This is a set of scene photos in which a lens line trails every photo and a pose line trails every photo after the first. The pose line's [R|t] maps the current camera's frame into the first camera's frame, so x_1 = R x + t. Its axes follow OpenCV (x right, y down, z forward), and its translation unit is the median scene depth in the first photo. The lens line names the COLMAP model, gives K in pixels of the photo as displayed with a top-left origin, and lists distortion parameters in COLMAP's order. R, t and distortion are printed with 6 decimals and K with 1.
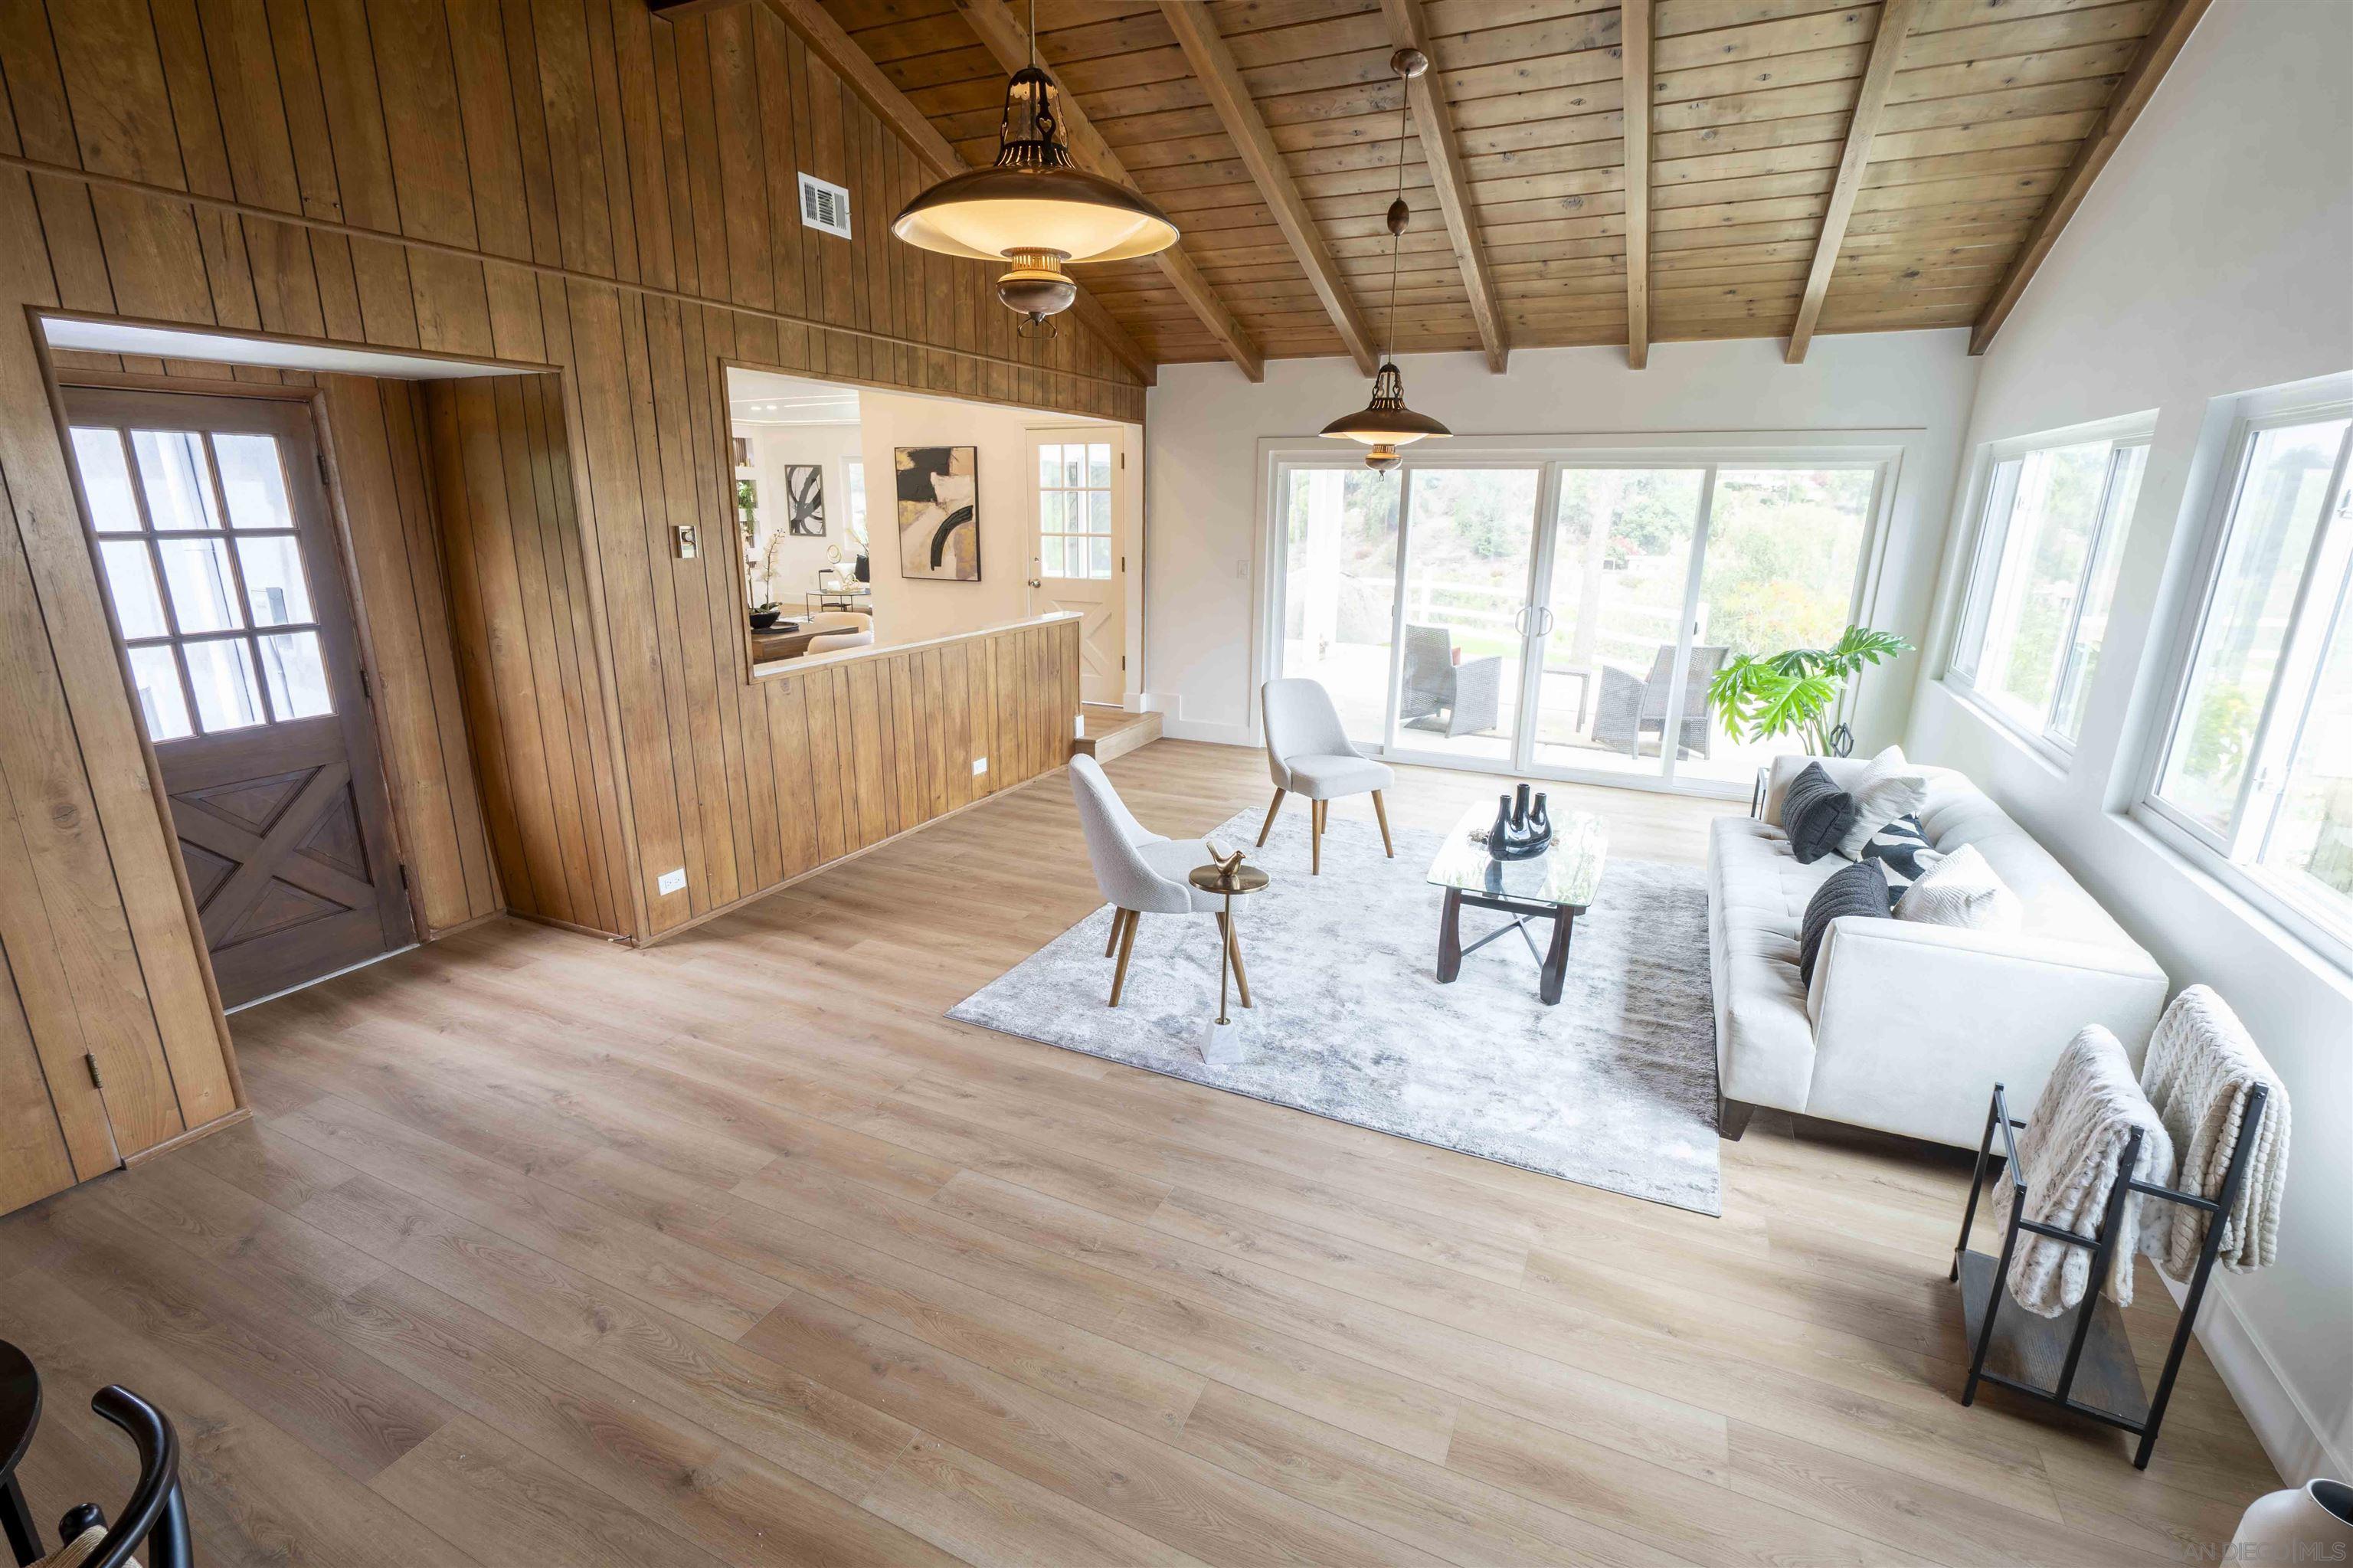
lens RADIAL K [[1056.6, 0, 1169.9], [0, 1056.6, 793.9], [0, 0, 1]] dist [-0.003184, 0.000082]
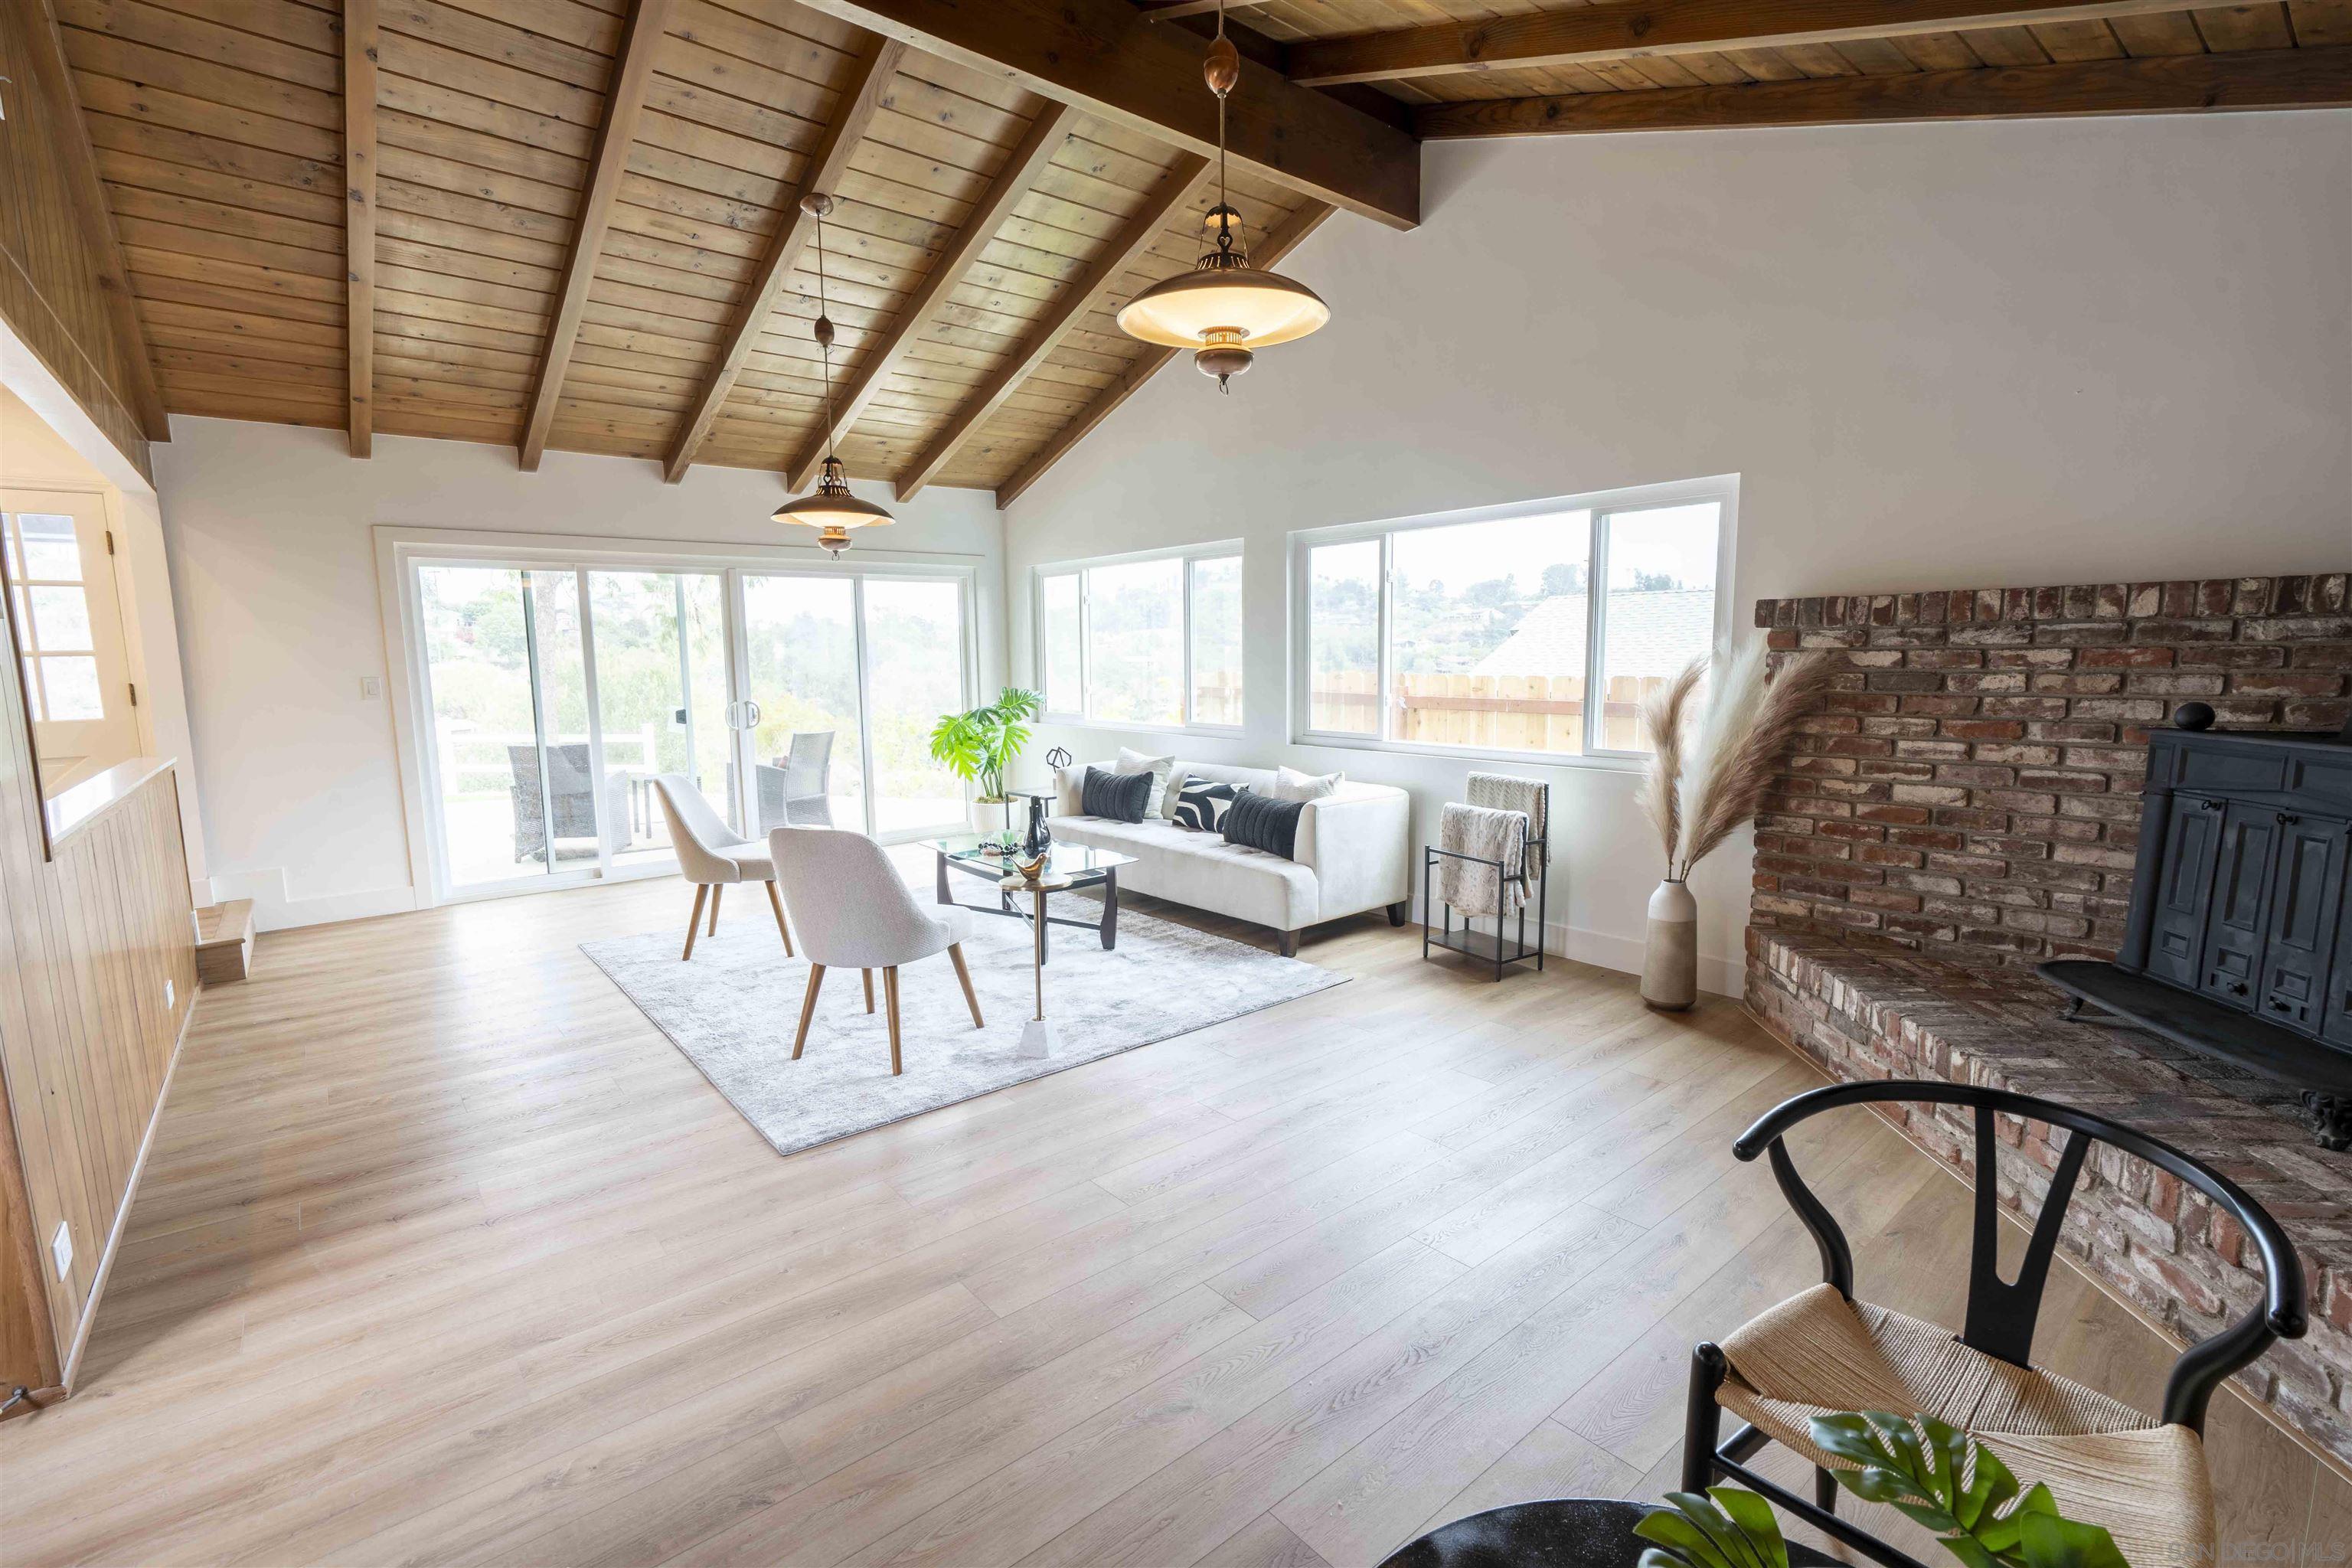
lens RADIAL K [[1051.1, 0, 1167.2], [0, 1051.1, 792.8], [0, 0, 1]] dist [-0.009496, 0.004991]
pose [[0.424697, -0.136780, 0.894943, -0.628229], [0.263073, 0.964512, 0.022571, 0.000528], [-0.866271, 0.225850, 0.445609, 0.264360]]
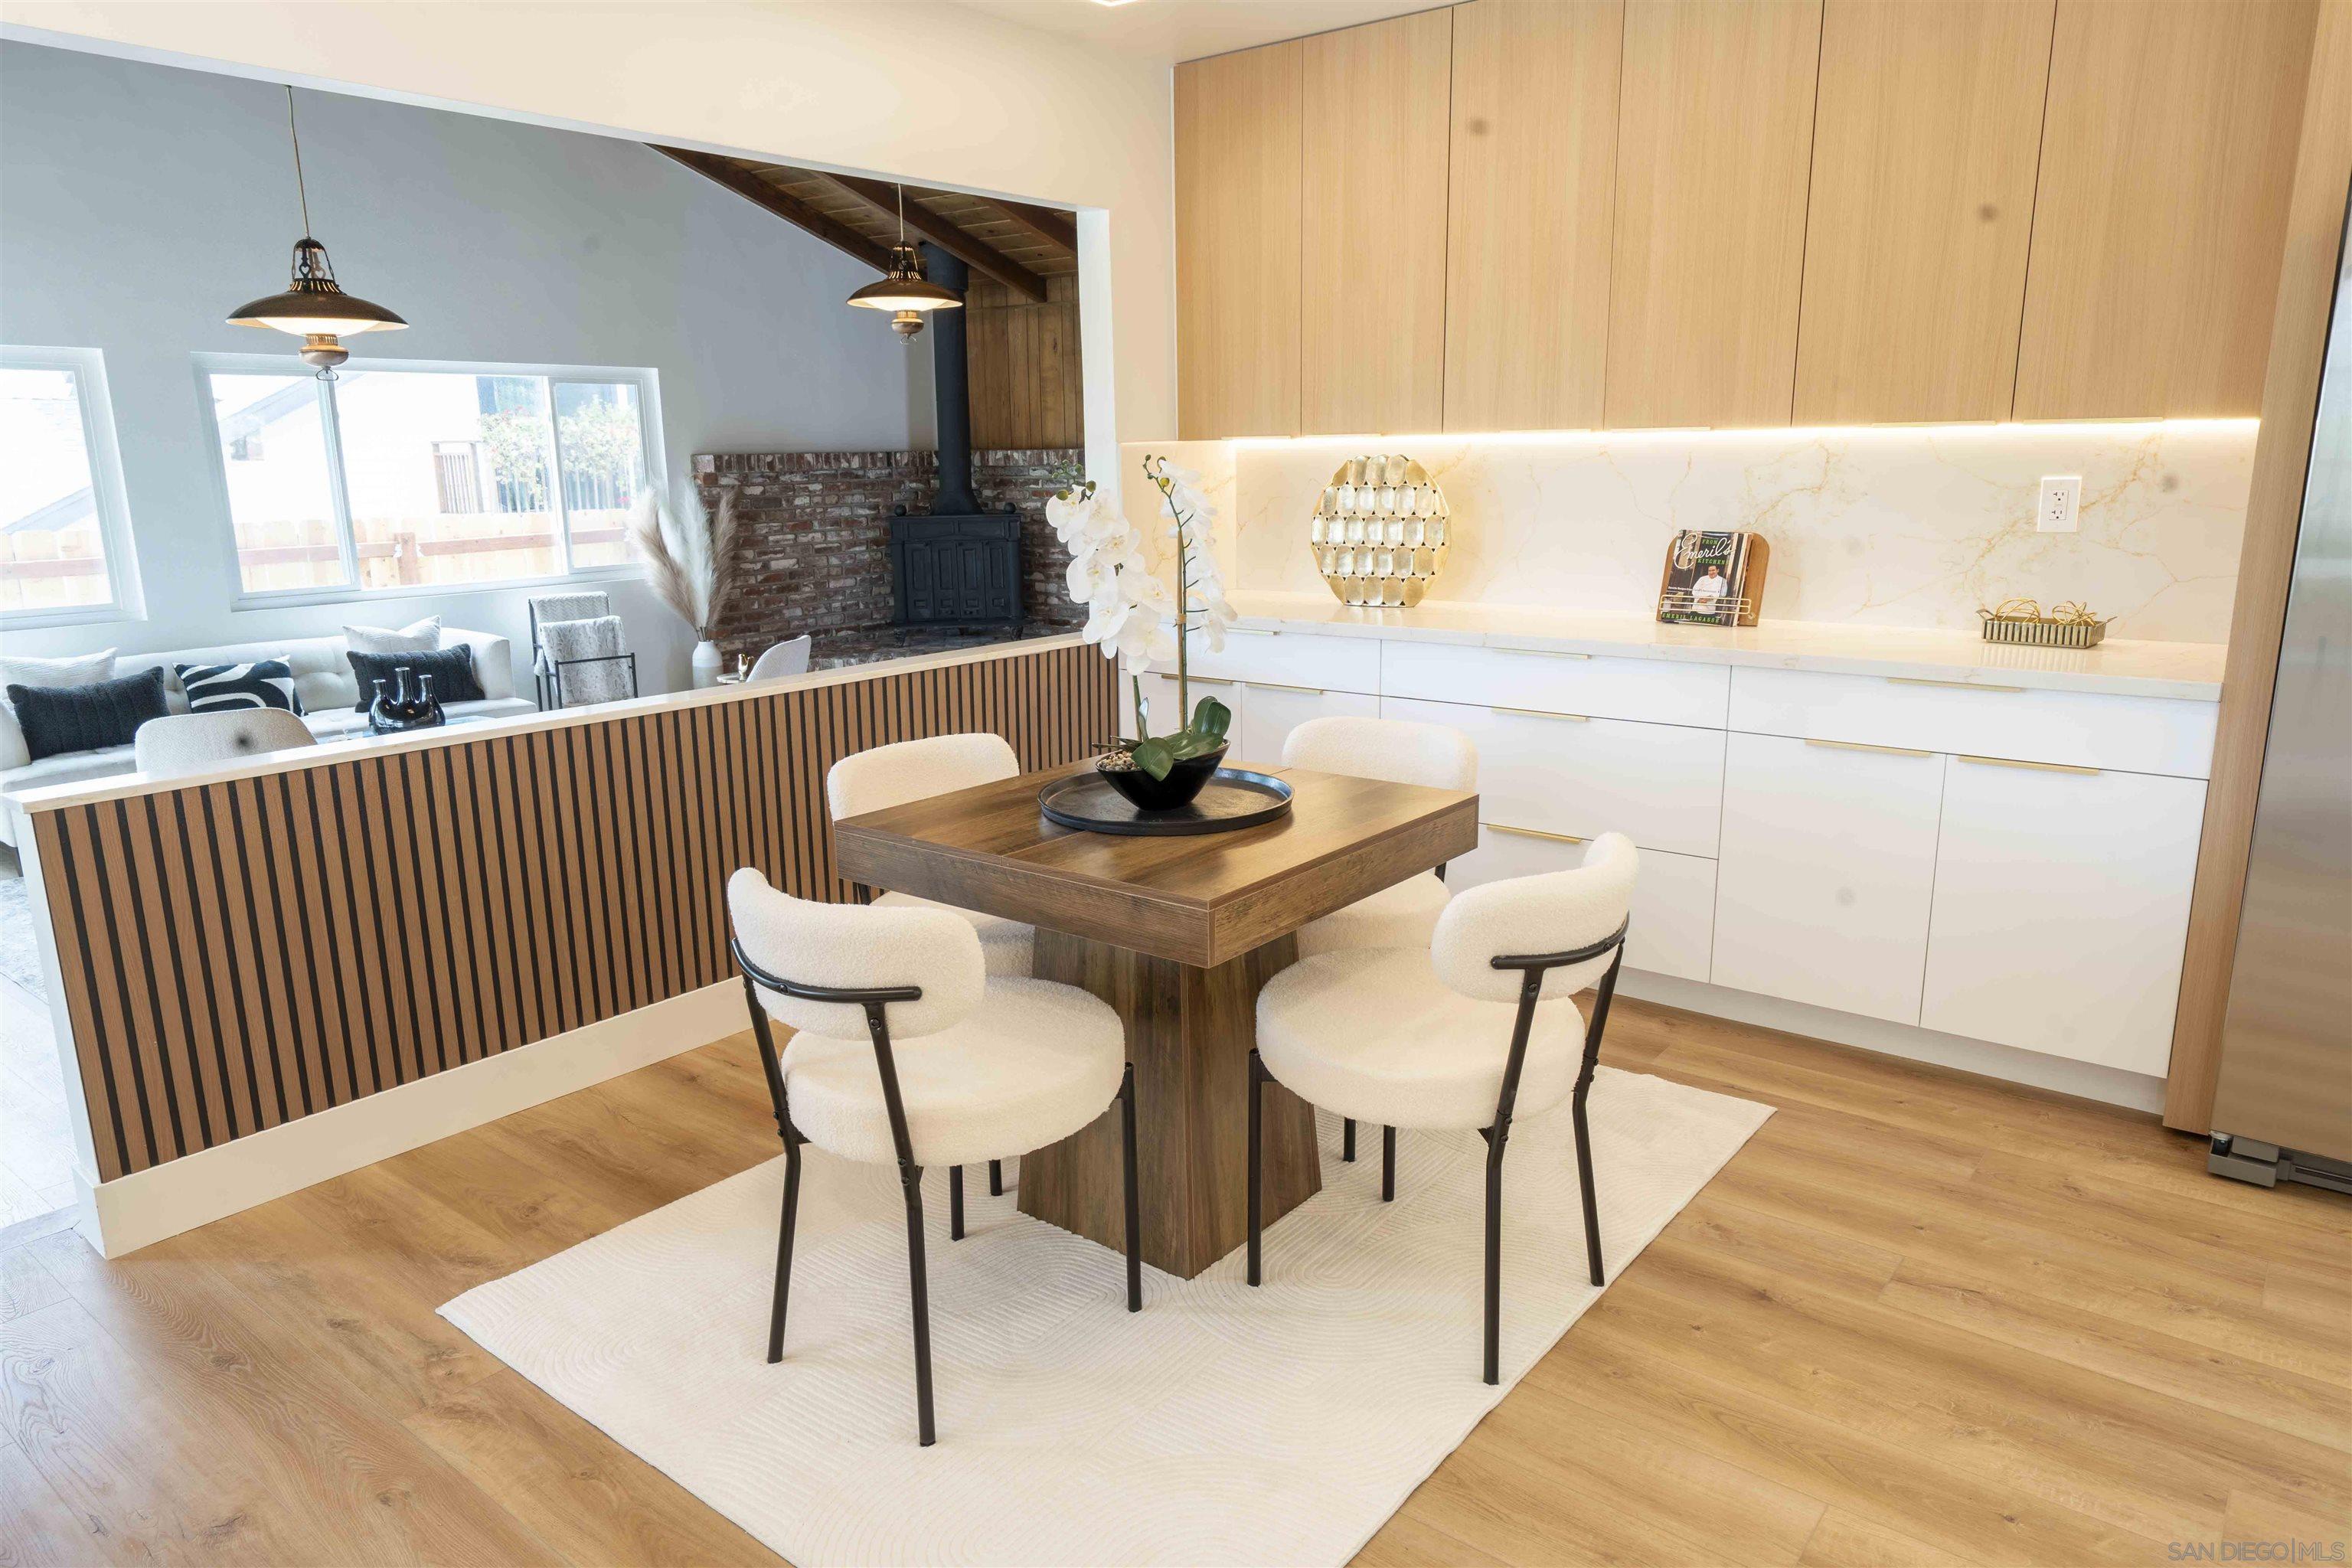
lens RADIAL K [[1516.2, 0, 1169.4], [0, 1516.2, 794.6], [0, 0, 1]] dist [0.006208, -0.000697]
pose [[-0.973017, -0.045394, 0.226225, -0.689925], [0.069405, 0.877468, 0.474587, -0.506806], [-0.220049, 0.477483, -0.850640, 1.932255]]
